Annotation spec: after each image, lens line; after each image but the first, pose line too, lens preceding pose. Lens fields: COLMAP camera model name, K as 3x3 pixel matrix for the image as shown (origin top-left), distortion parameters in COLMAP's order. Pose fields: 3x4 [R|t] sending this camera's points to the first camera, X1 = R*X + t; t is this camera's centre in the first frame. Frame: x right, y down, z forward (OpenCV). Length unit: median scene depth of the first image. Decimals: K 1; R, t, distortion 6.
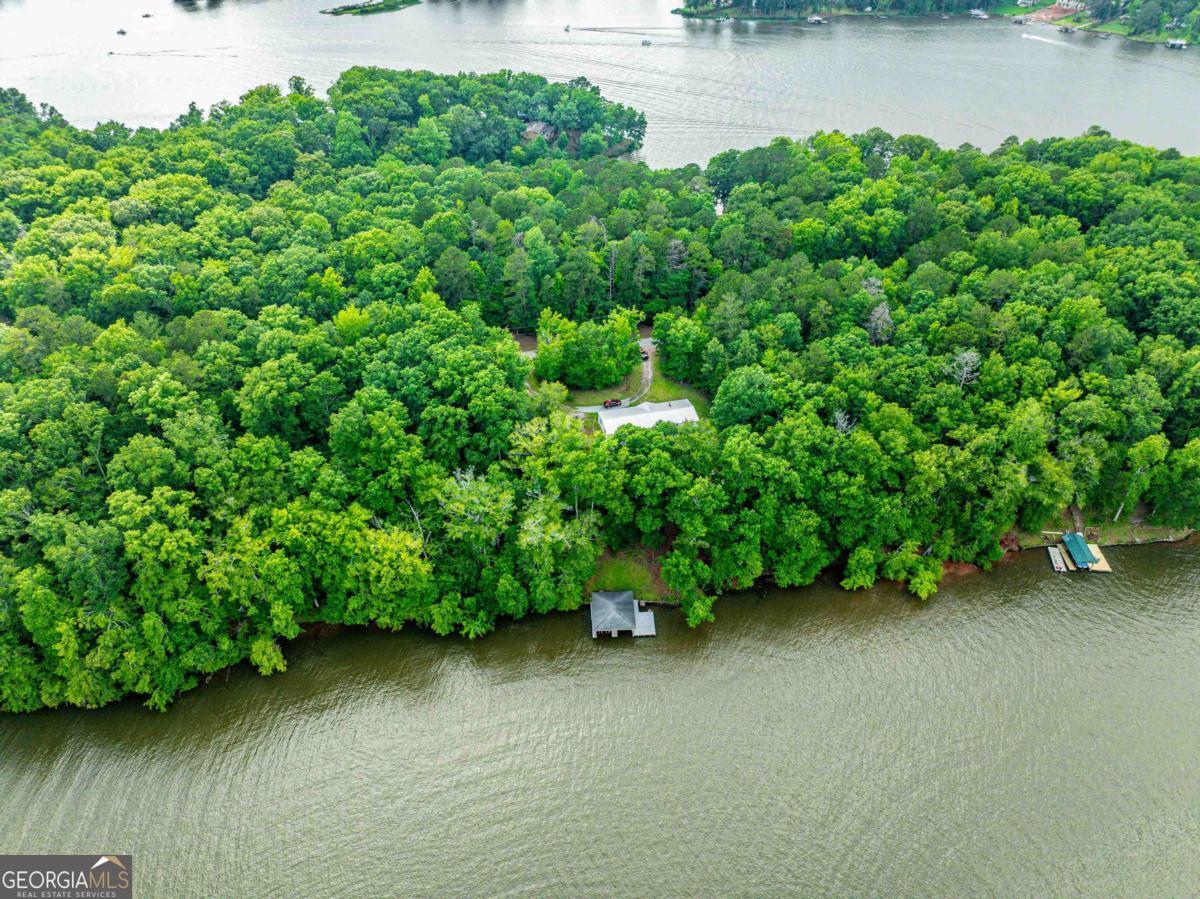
lens RADIAL K [[843.1, 0, 597.0], [0, 843.1, 446.2], [0, 0, 1]] dist [-0.045959, 0.016856]
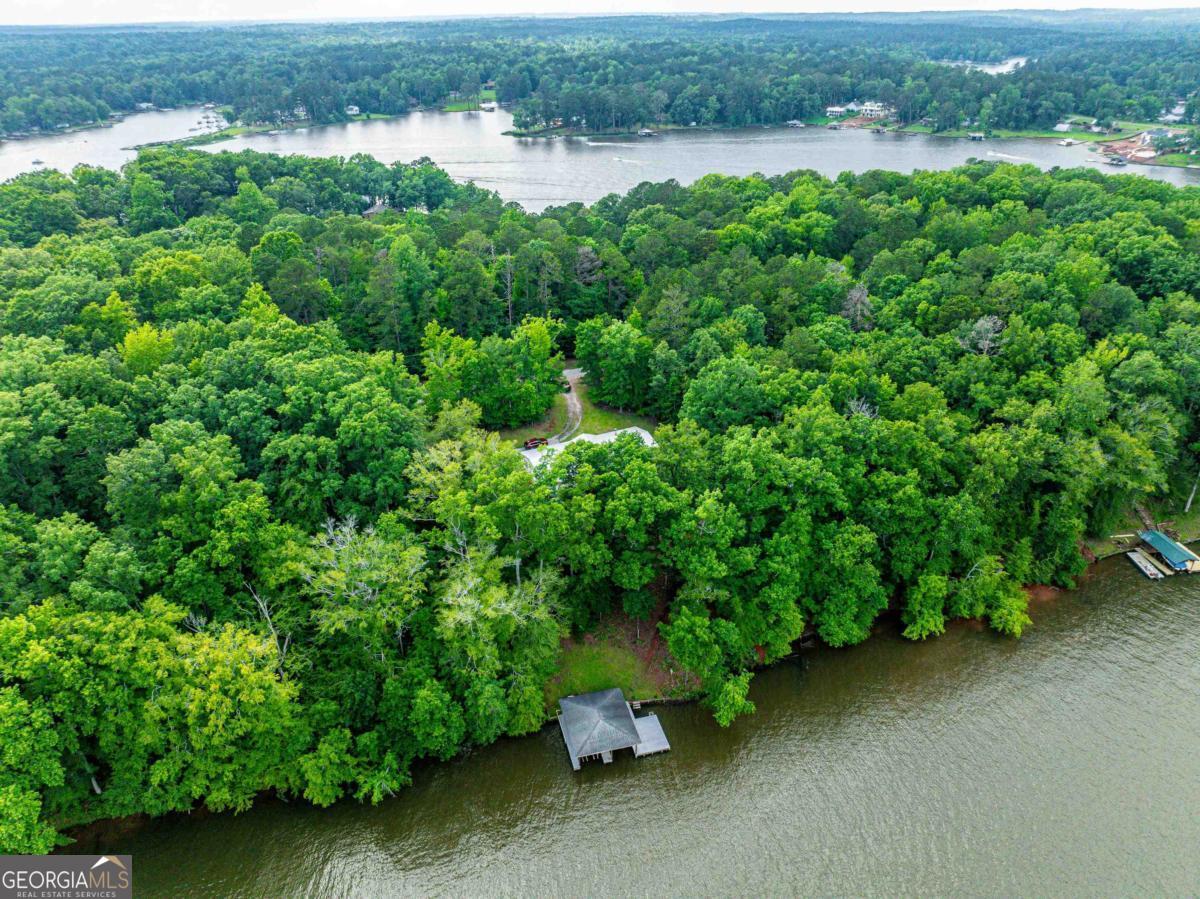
lens RADIAL K [[843.1, 0, 596.4], [0, 843.1, 448.8], [0, 0, 1]] dist [-0.045959, 0.016856]
pose [[0.978010, -0.098171, 0.184006, -0.076724], [0.129883, 0.977005, -0.169088, 0.099185], [-0.163176, 0.189269, 0.968272, 0.339707]]
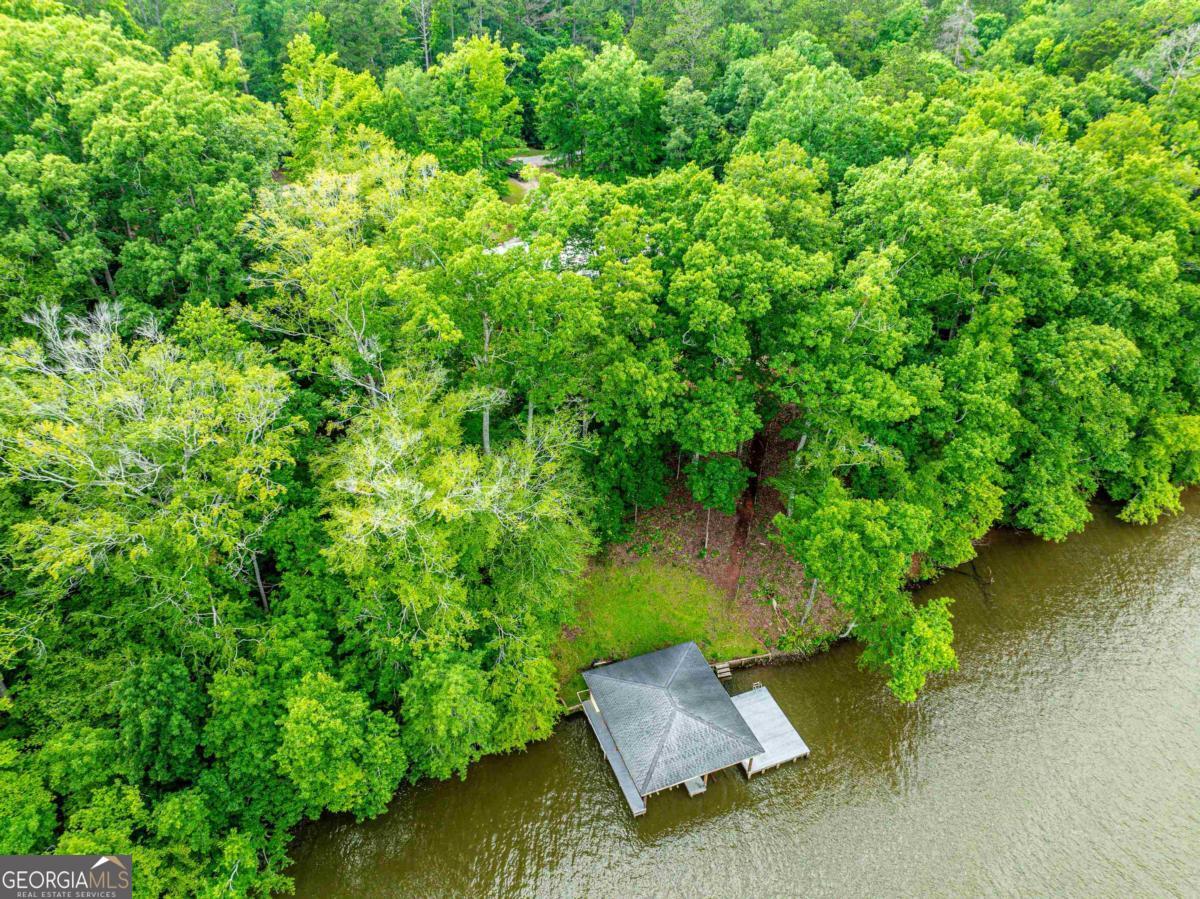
lens RADIAL K [[843.1, 0, 599.7], [0, 843.1, 450.9], [0, 0, 1]] dist [-0.045959, 0.016856]
pose [[0.947213, -0.161033, 0.277229, -0.077101], [0.182434, 0.981786, -0.053041, 0.106891], [-0.263638, 0.100818, 0.959339, 0.672256]]
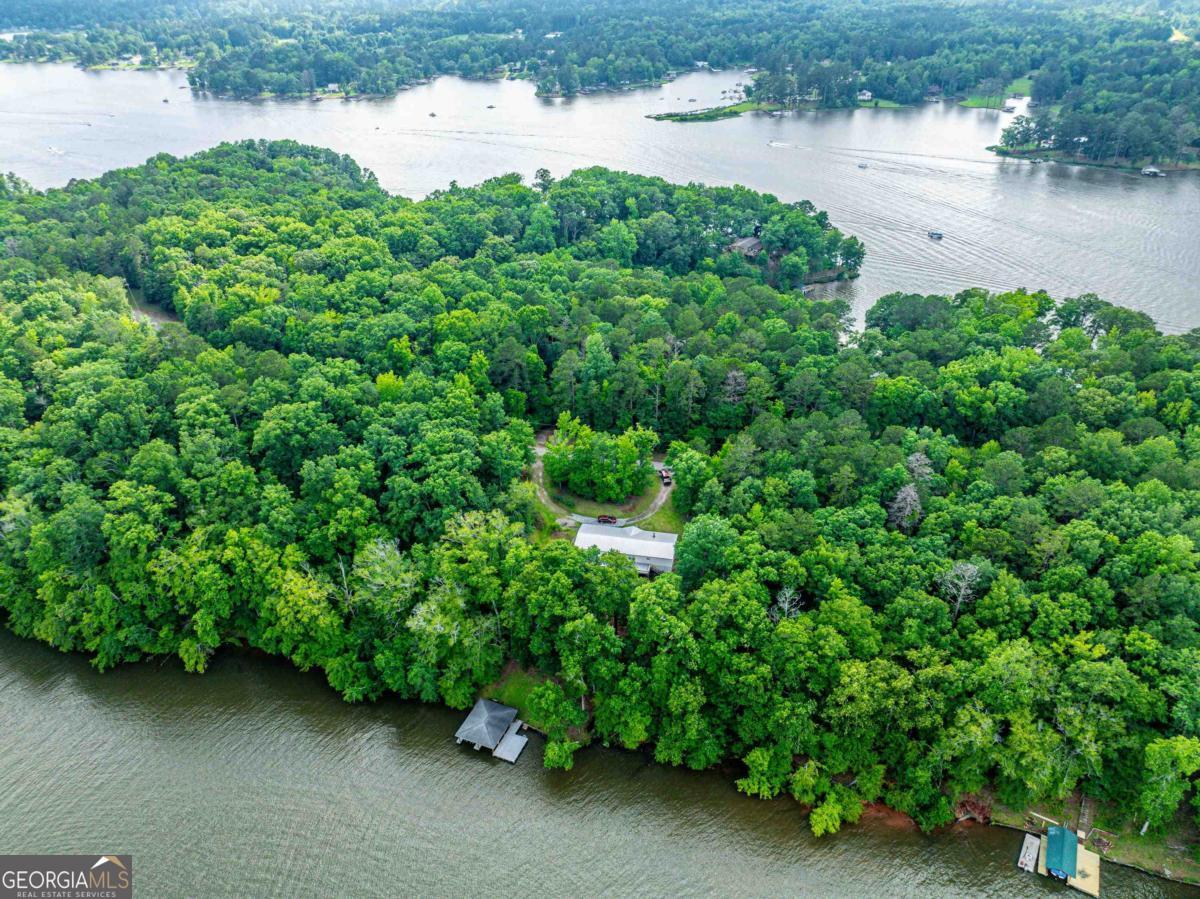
lens RADIAL K [[843.1, 0, 600.1], [0, 843.1, 443.2], [0, 0, 1]] dist [-0.045959, 0.016856]
pose [[0.905580, 0.217030, -0.364449, 0.409745], [-0.257755, 0.963923, -0.066450, -0.082087], [0.336879, 0.154114, 0.928850, 0.096991]]
